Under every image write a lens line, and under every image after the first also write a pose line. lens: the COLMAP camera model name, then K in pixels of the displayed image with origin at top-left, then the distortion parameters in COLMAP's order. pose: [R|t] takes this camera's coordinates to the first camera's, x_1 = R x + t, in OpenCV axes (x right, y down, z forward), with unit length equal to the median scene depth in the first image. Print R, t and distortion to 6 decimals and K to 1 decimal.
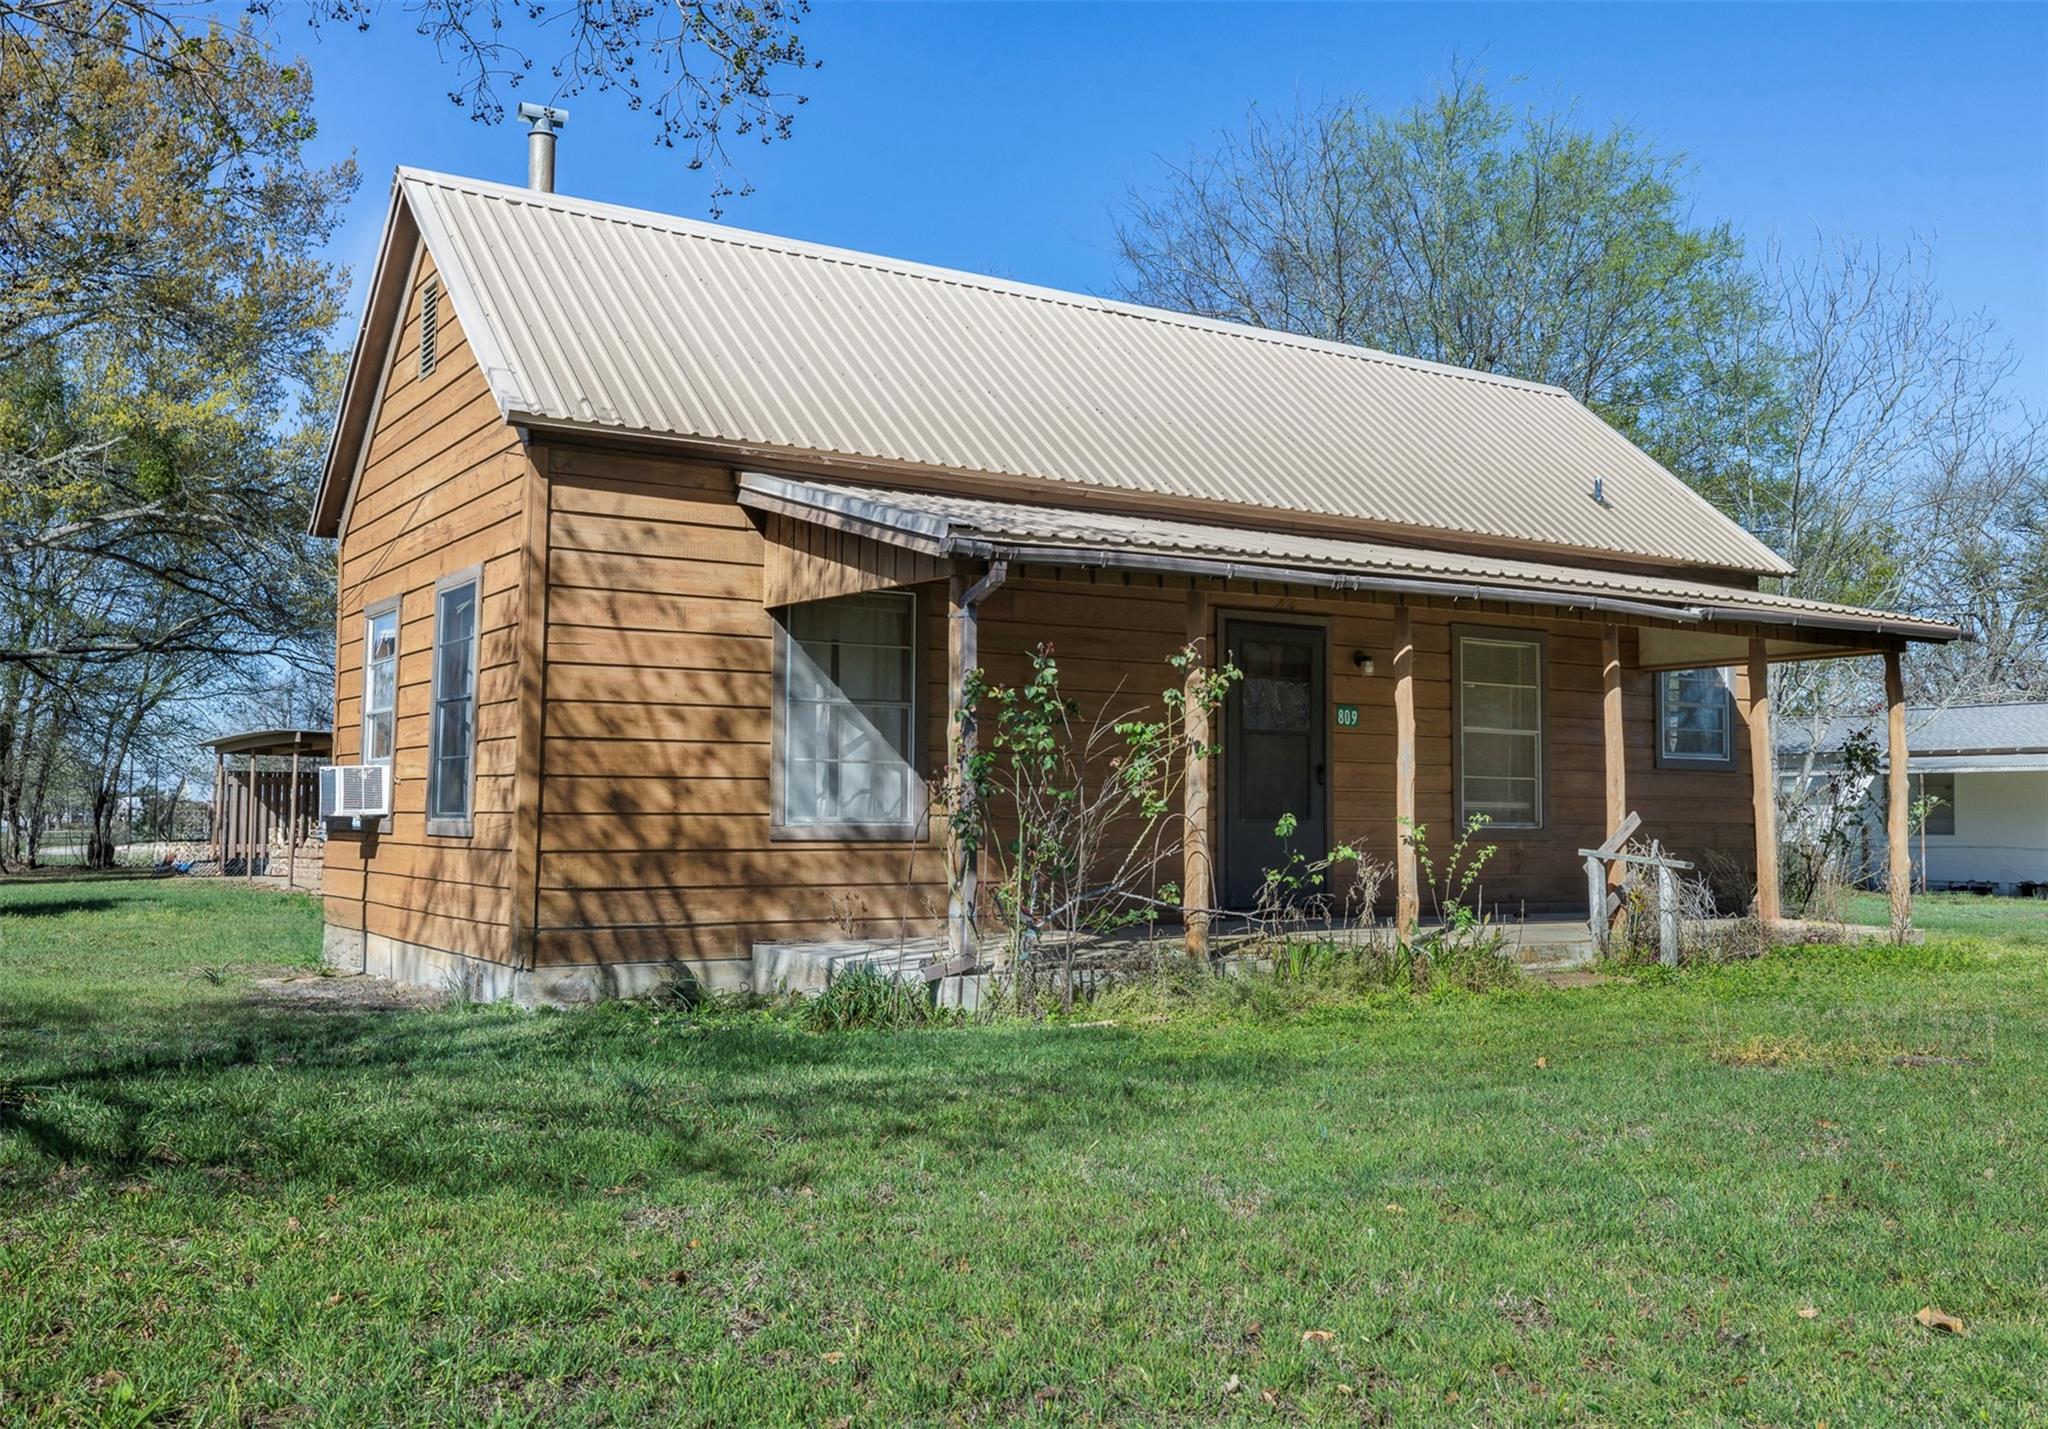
lens RADIAL K [[1936.9, 0, 1024.0], [0, 1936.9, 714.5], [0, 0, 1]] dist [-0.047798, -0.005548]
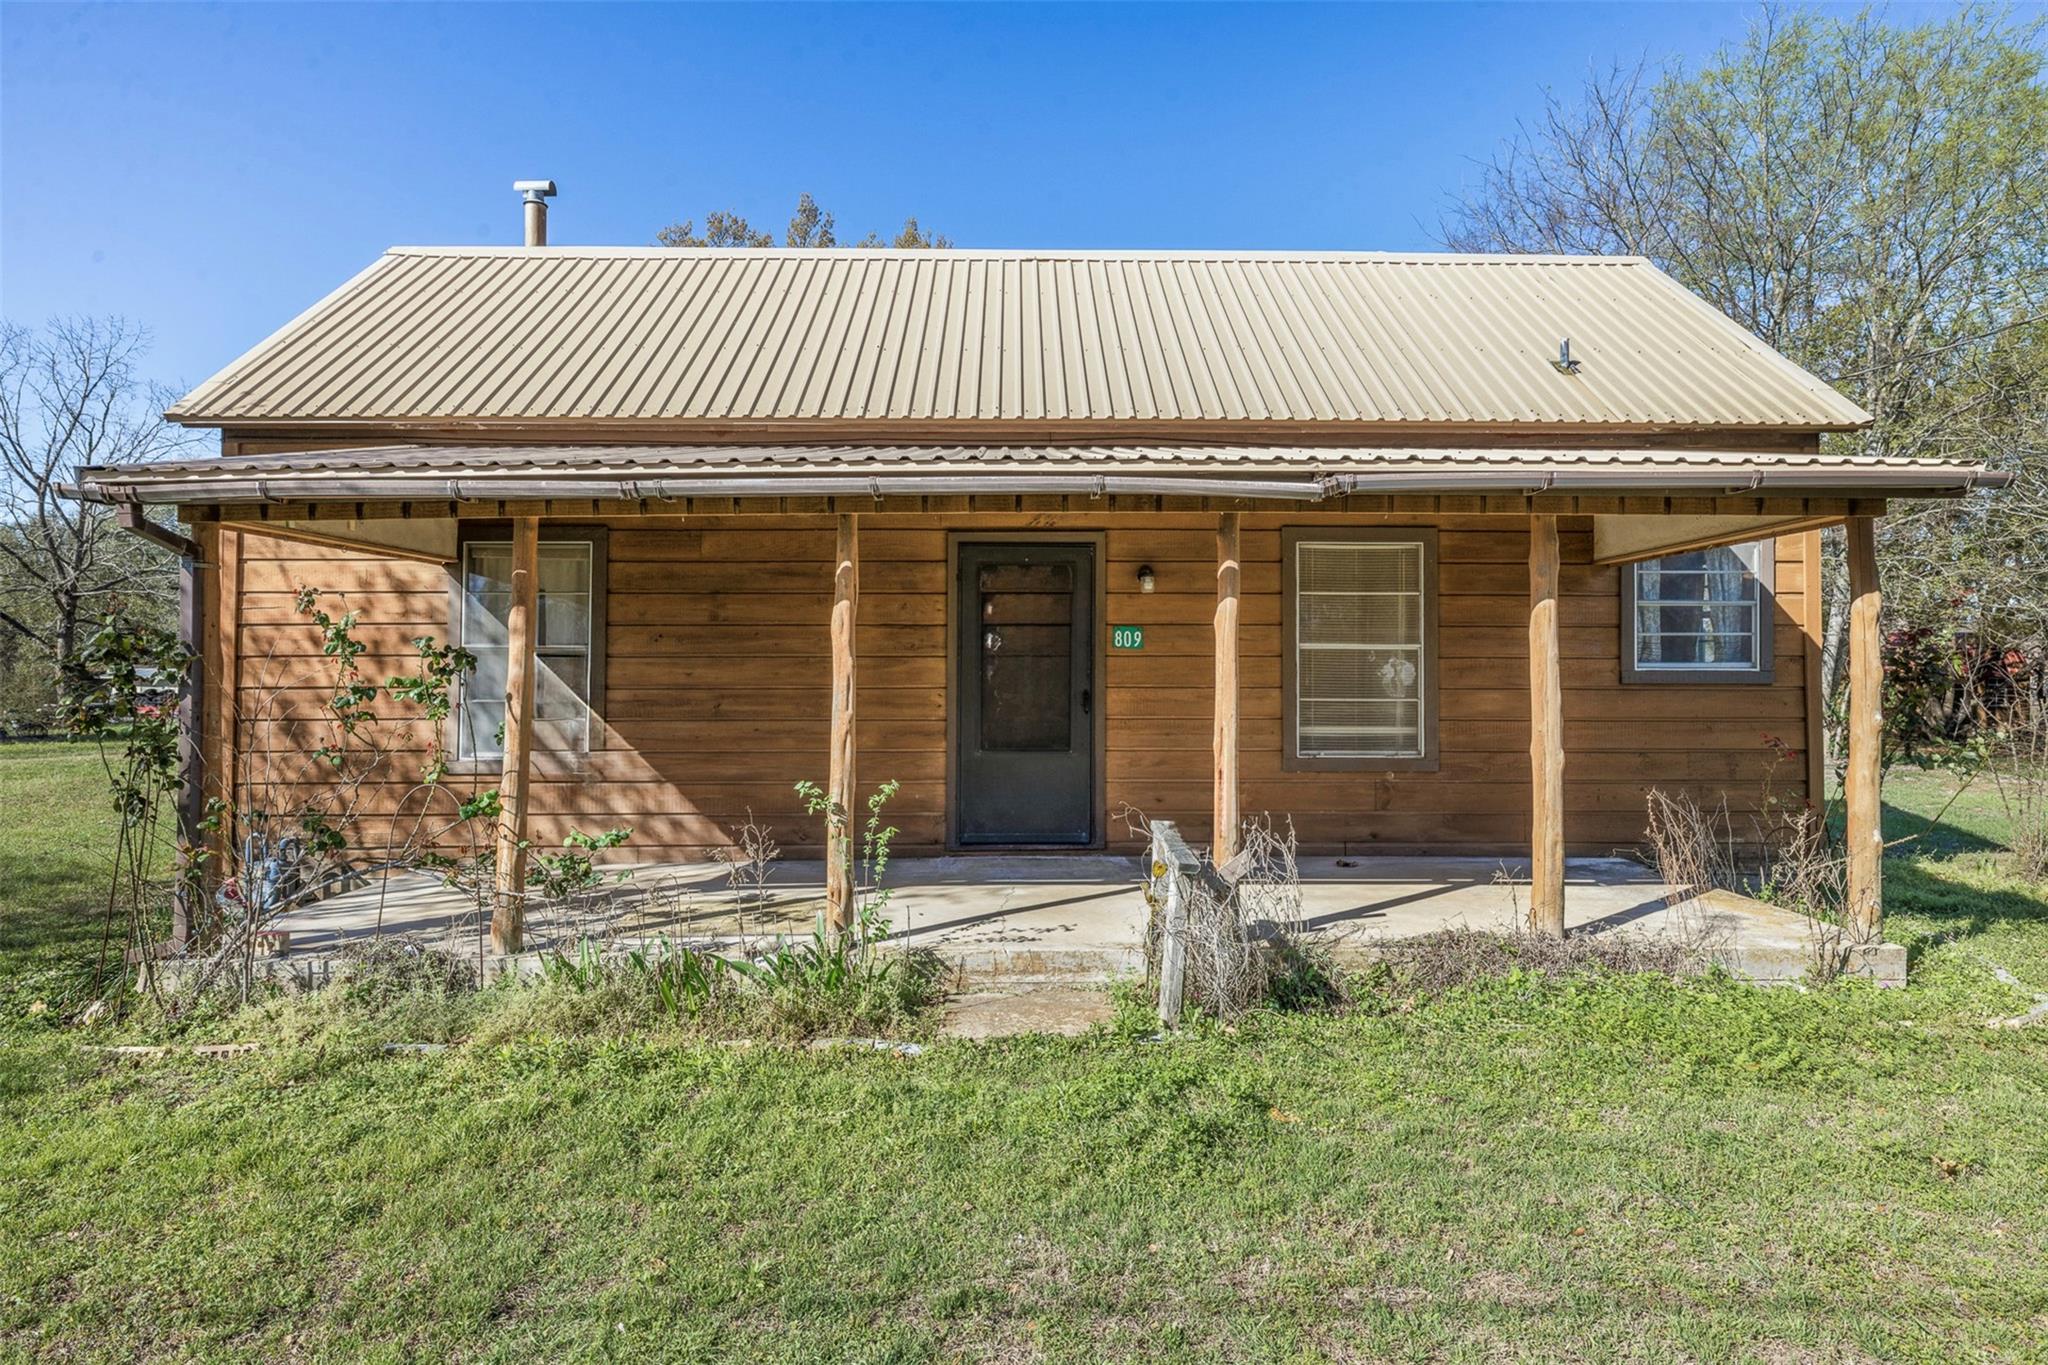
lens RADIAL K [[1100.2, 0, 1024.0], [0, 1100.2, 682.5], [0, 0, 1]] dist [-0.013199, 0.000702]
pose [[0.850283, -0.006990, -0.526279, 0.384449], [0.037068, 0.998224, 0.046631, -0.004014], [0.525019, -0.059158, 0.849032, 0.506045]]
